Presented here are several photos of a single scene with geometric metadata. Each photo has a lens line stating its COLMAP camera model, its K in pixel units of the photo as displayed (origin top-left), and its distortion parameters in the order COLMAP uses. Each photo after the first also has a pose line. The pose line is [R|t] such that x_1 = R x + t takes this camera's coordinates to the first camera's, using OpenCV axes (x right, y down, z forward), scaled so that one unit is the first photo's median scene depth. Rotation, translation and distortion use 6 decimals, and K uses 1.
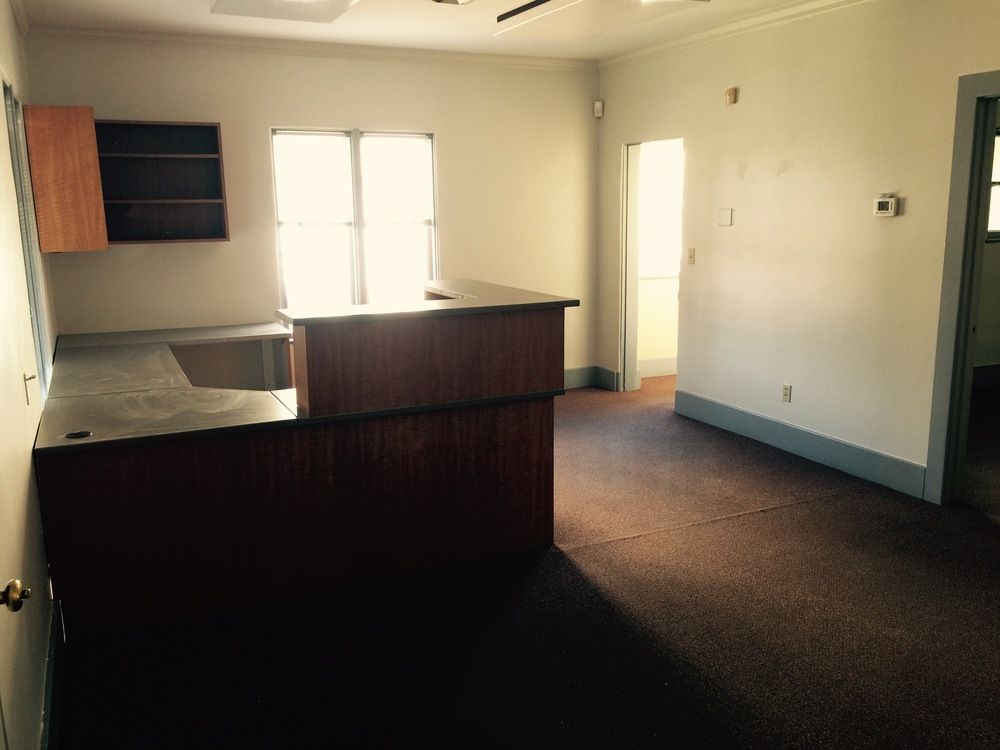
lens RADIAL K [[858.6, 0, 507.2], [0, 858.6, 370.0], [0, 0, 1]] dist [0.081469, -0.112217]
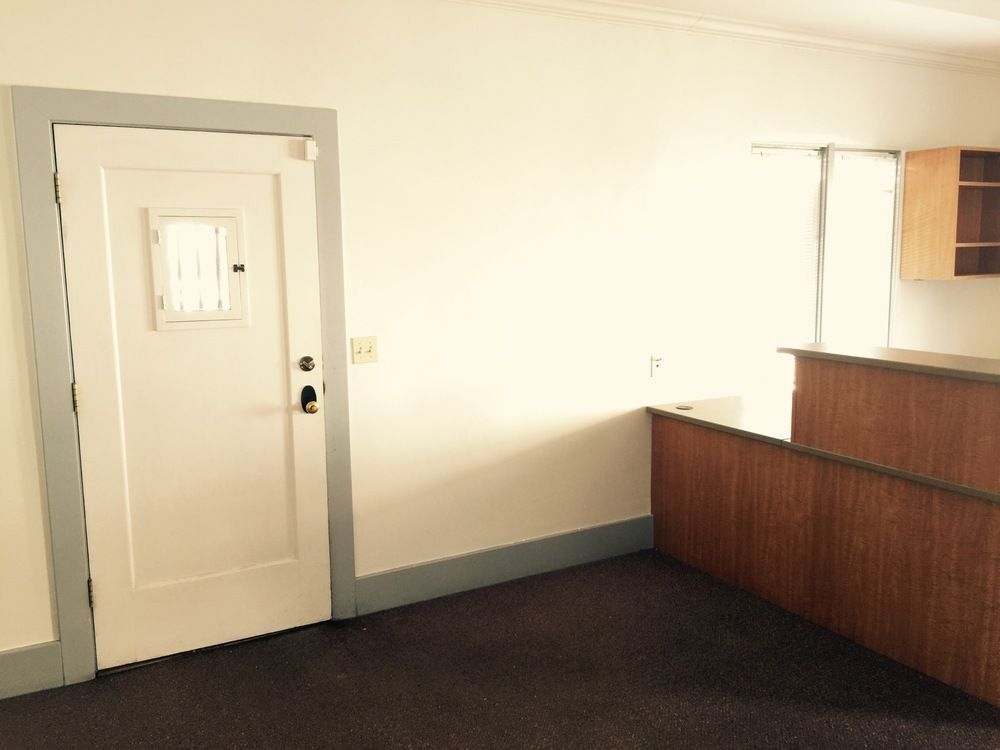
lens RADIAL K [[858.6, 0, 505.9], [0, 858.6, 377.1], [0, 0, 1]] dist [0.081469, -0.112217]
pose [[0.027932, 0.156352, -0.987306, 0.744115], [-0.164481, 0.974948, 0.149742, -0.116166], [0.985985, 0.158210, 0.052949, 0.545040]]
